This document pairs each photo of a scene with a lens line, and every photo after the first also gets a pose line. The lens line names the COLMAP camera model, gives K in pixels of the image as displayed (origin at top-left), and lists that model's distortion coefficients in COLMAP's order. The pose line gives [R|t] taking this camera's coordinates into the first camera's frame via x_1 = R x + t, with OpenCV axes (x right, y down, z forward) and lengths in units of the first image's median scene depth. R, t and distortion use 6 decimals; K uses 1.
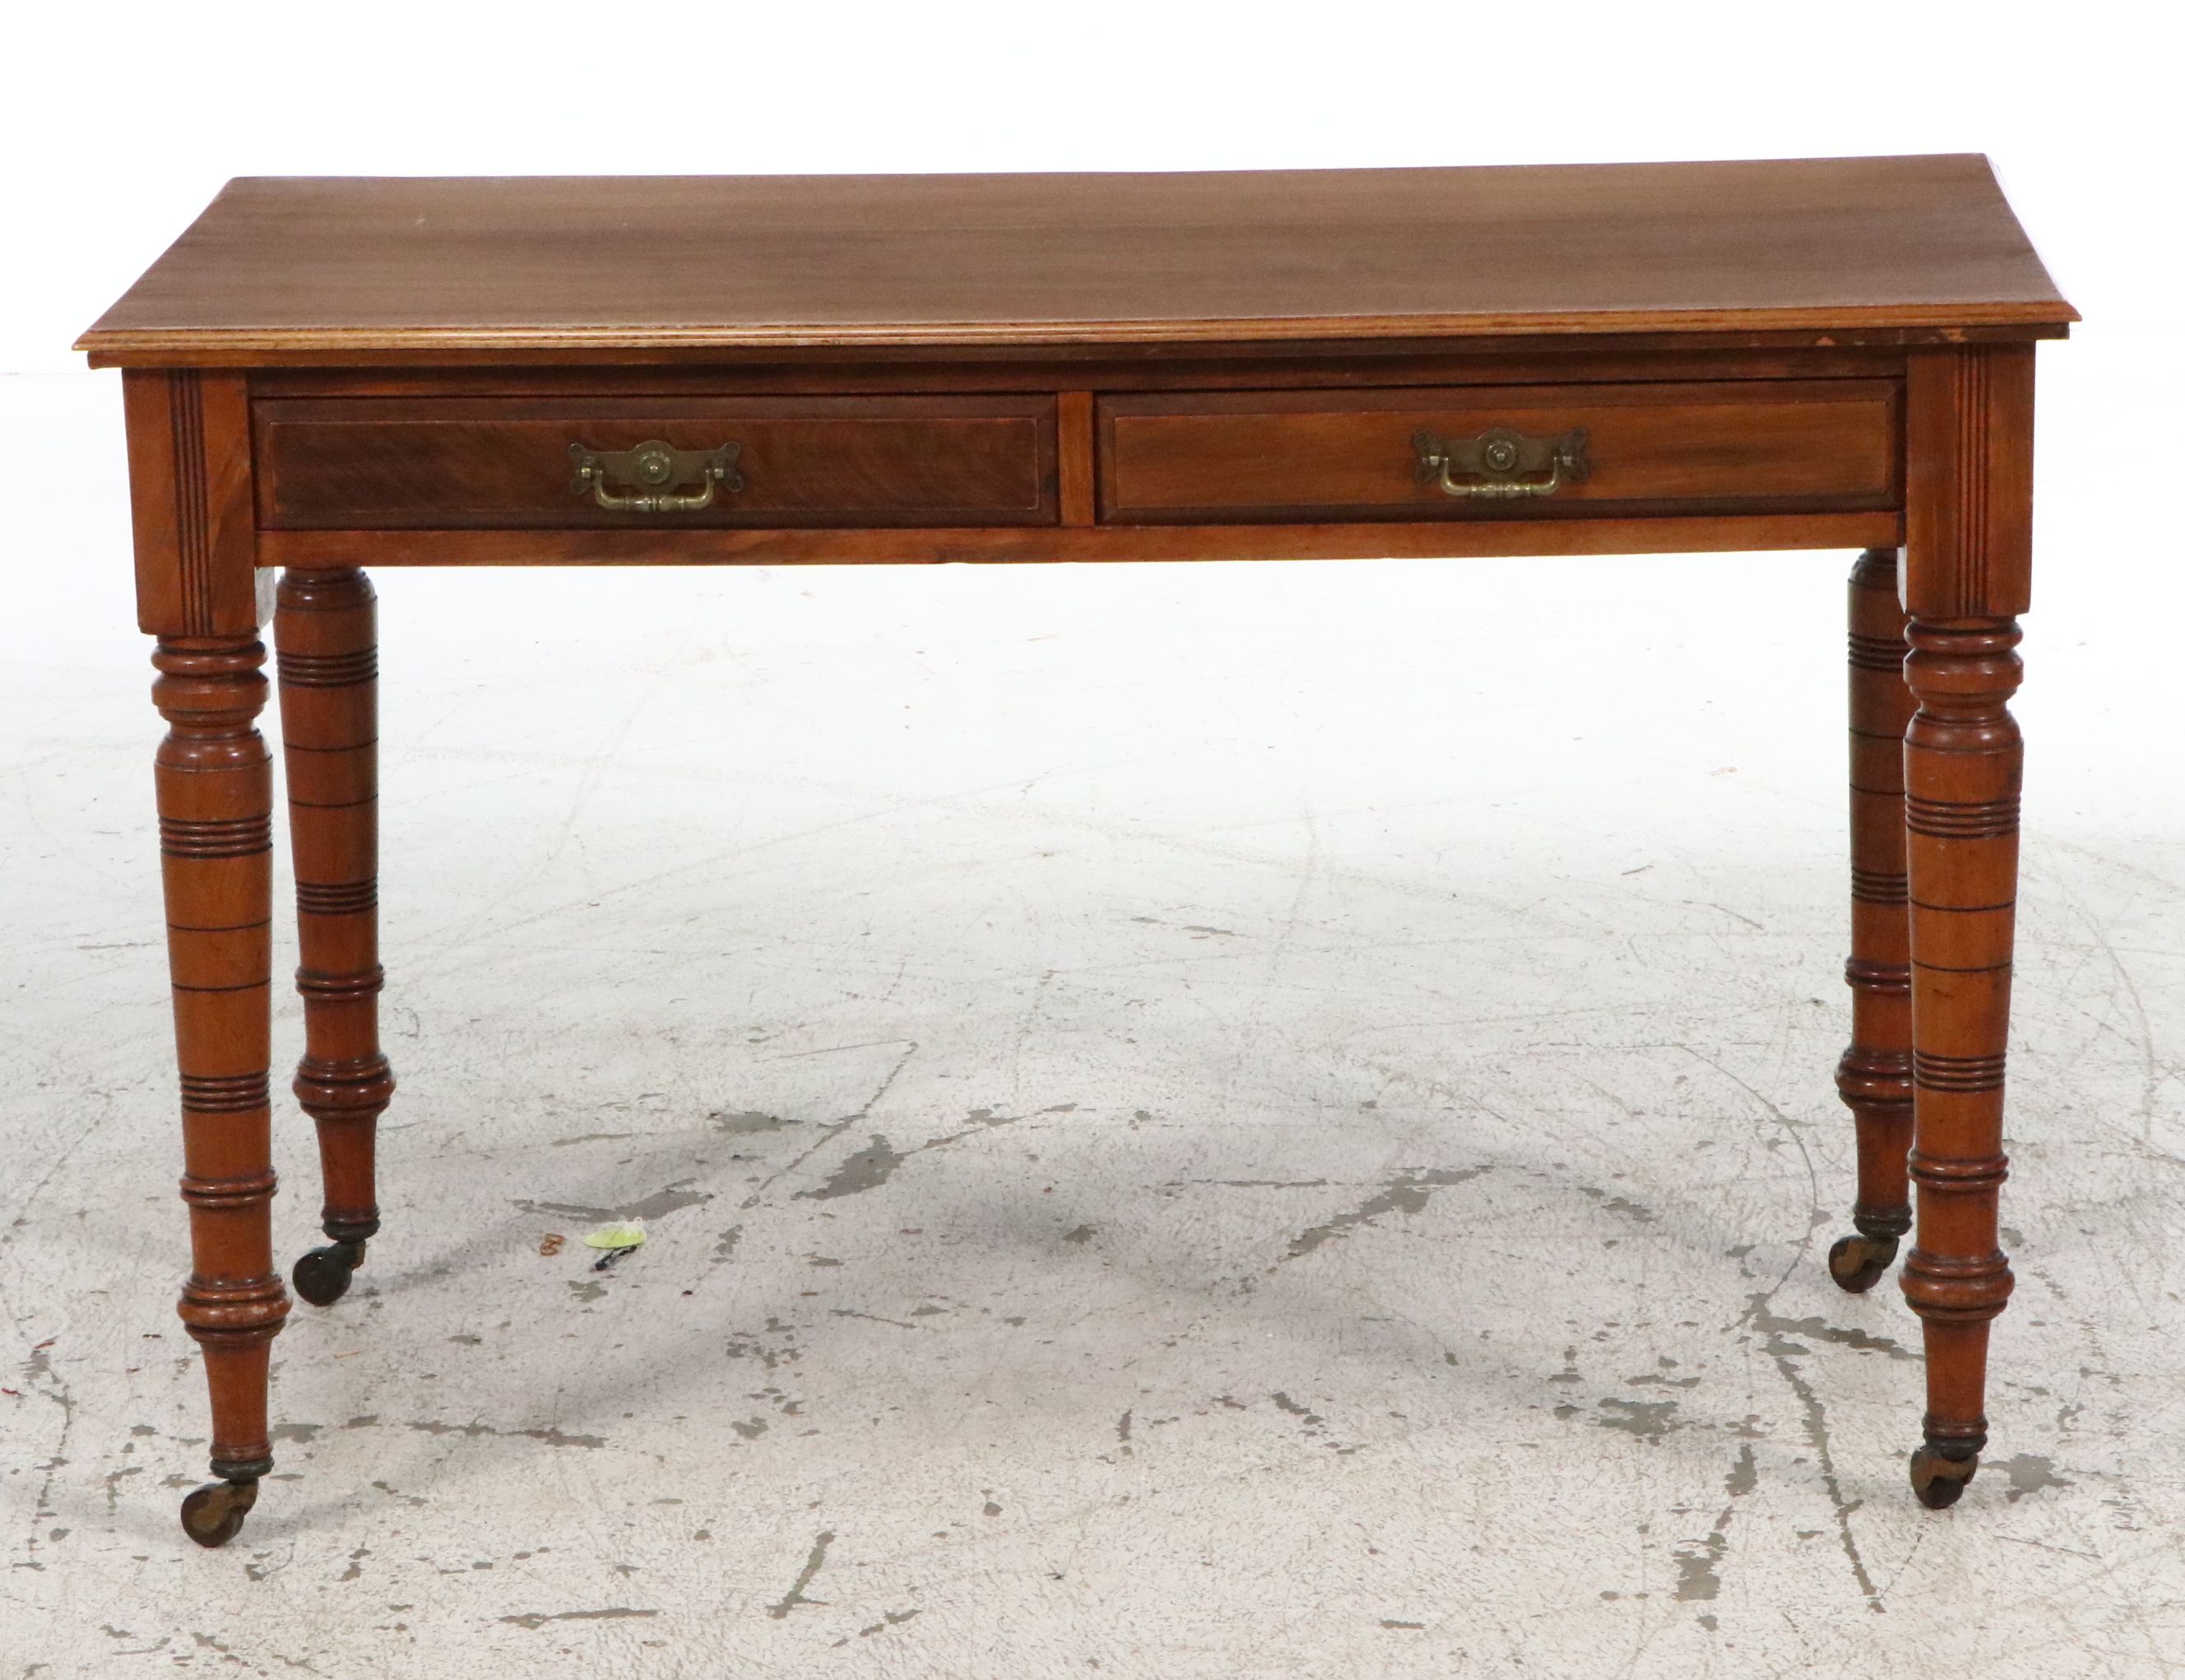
lens RADIAL K [[6108.6, 0, 1090.8], [0, 6108.6, 747.4], [0, 0, 1]] dist [0.104275, 0.516408]
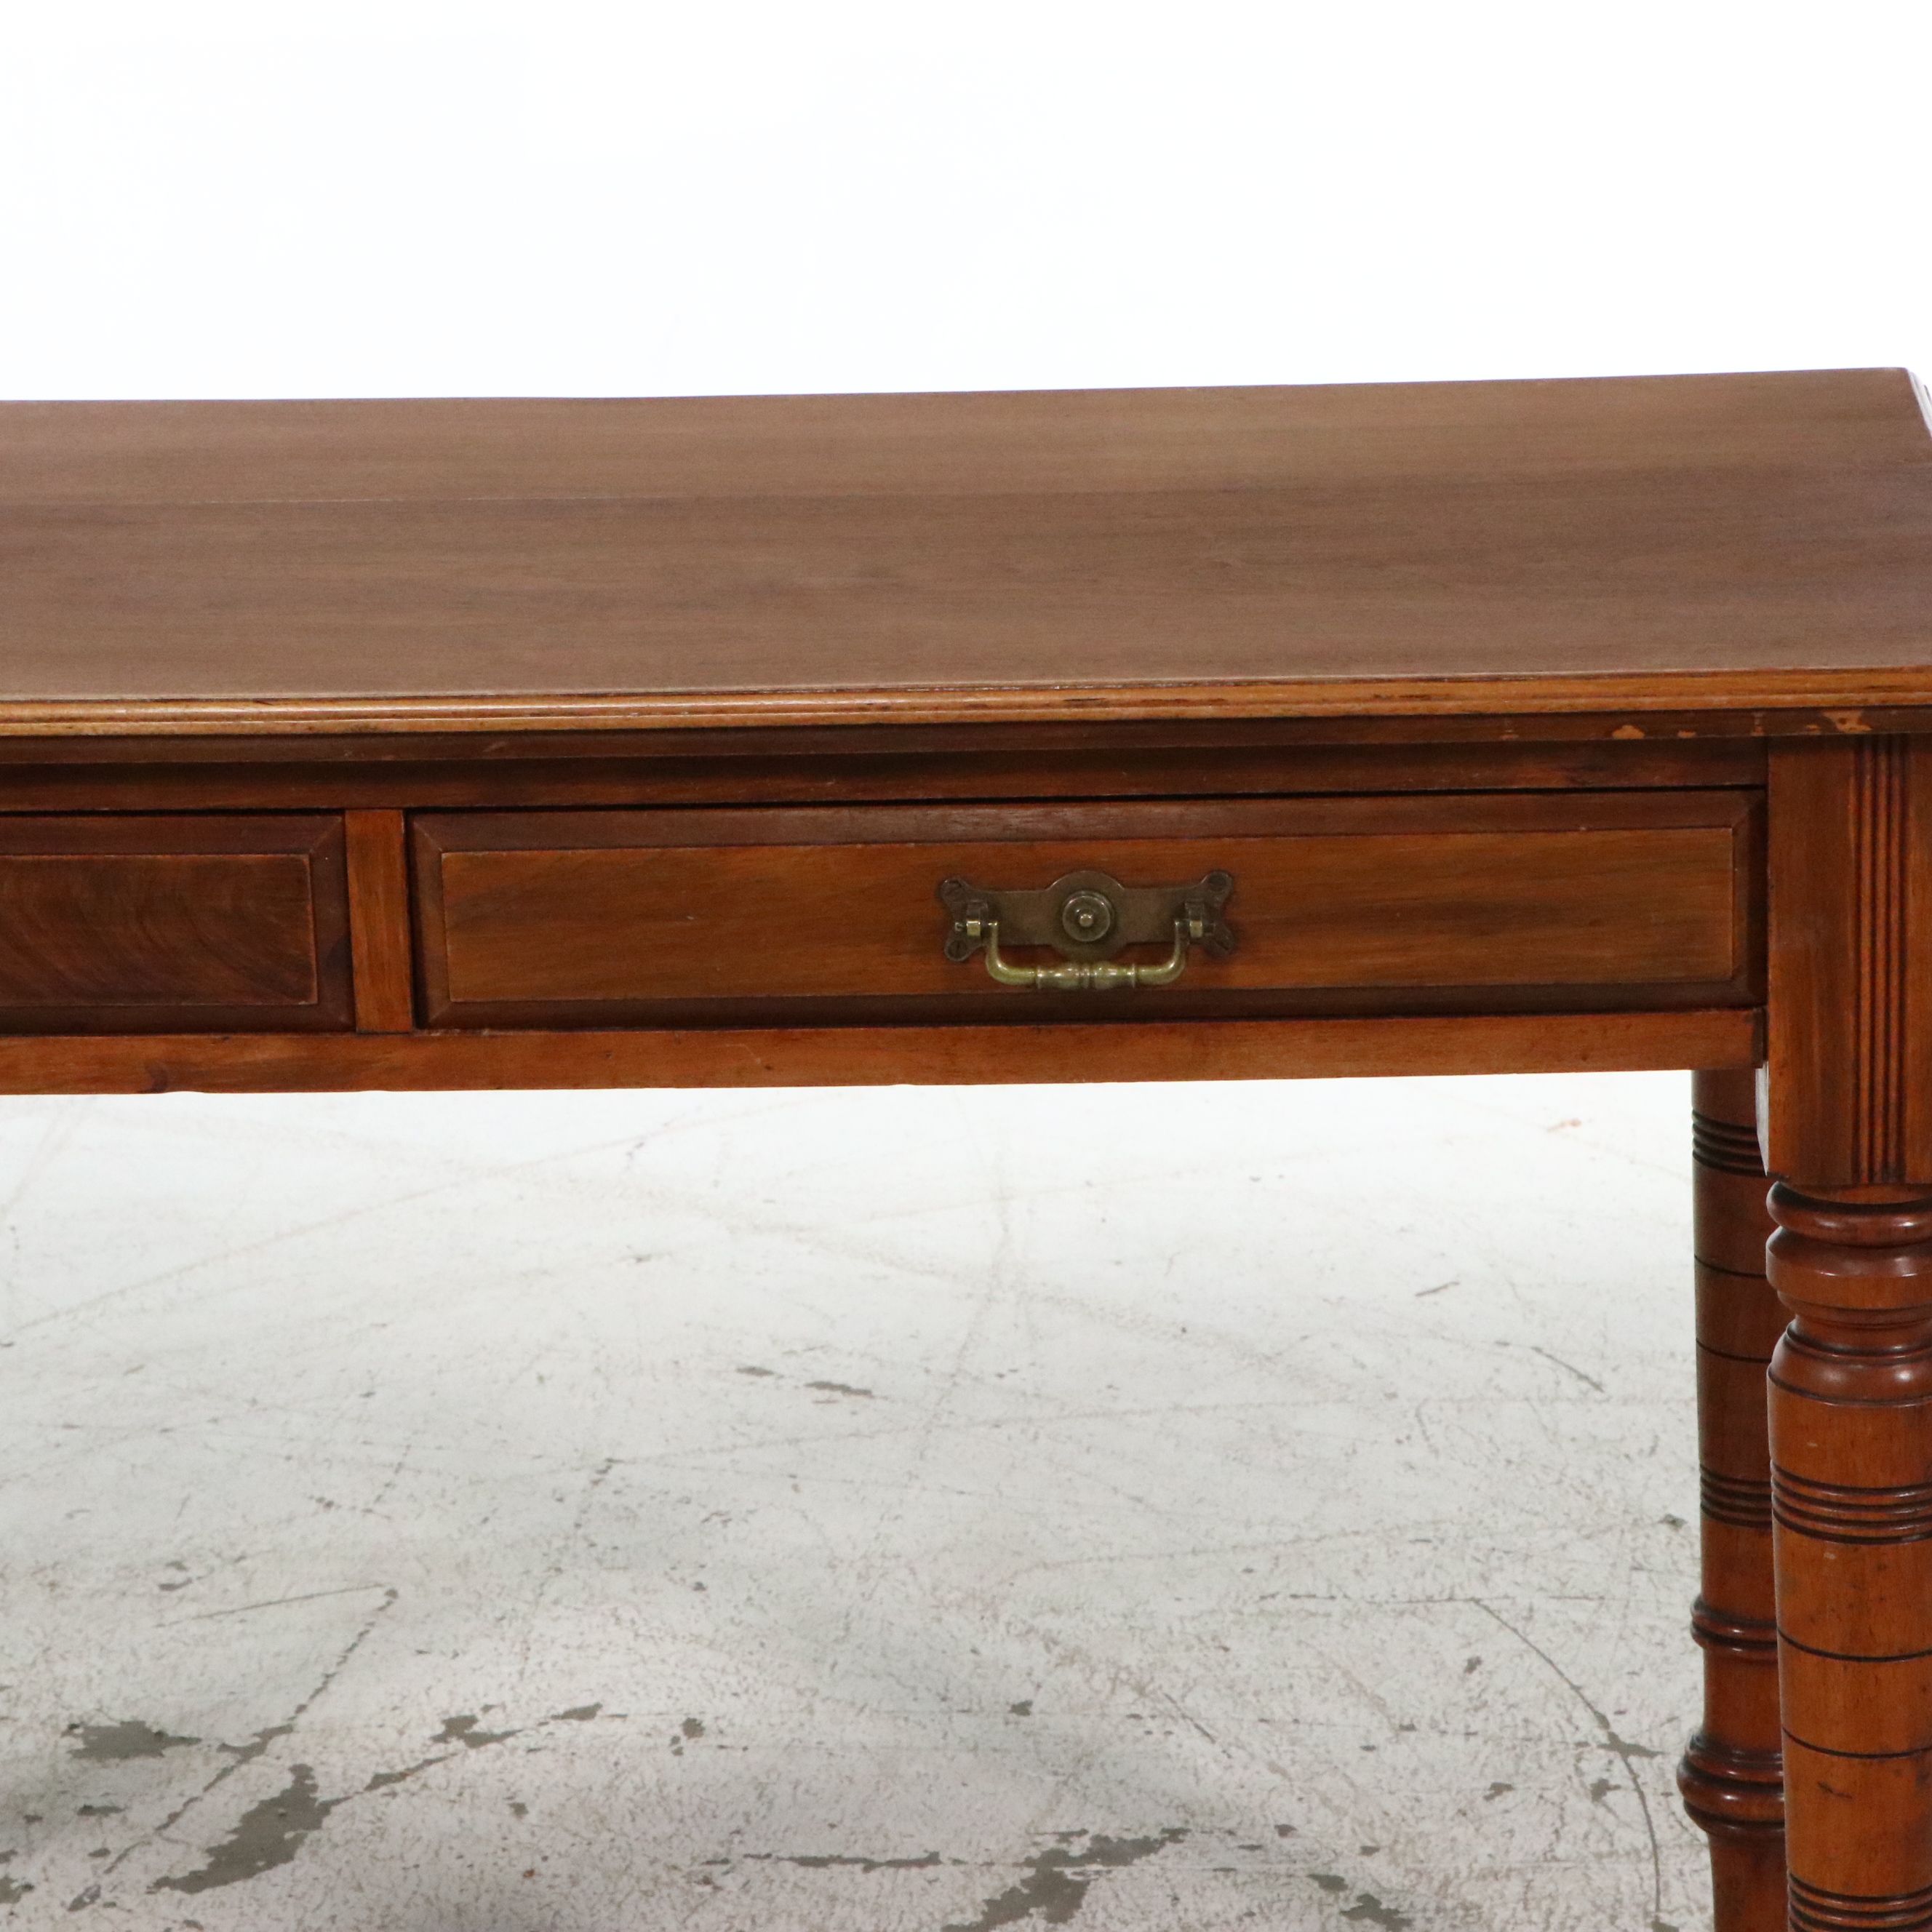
lens RADIAL K [[6322.5, 0, 966.0], [0, 6322.5, 966.0], [0, 0, 1]] dist [0.193045, 0.797835]
pose [[0.999986, -0.002221, -0.004898, 0.044811], [0.002331, 0.999746, 0.022419, -0.043695], [0.004847, -0.022431, 0.999737, 0.294639]]
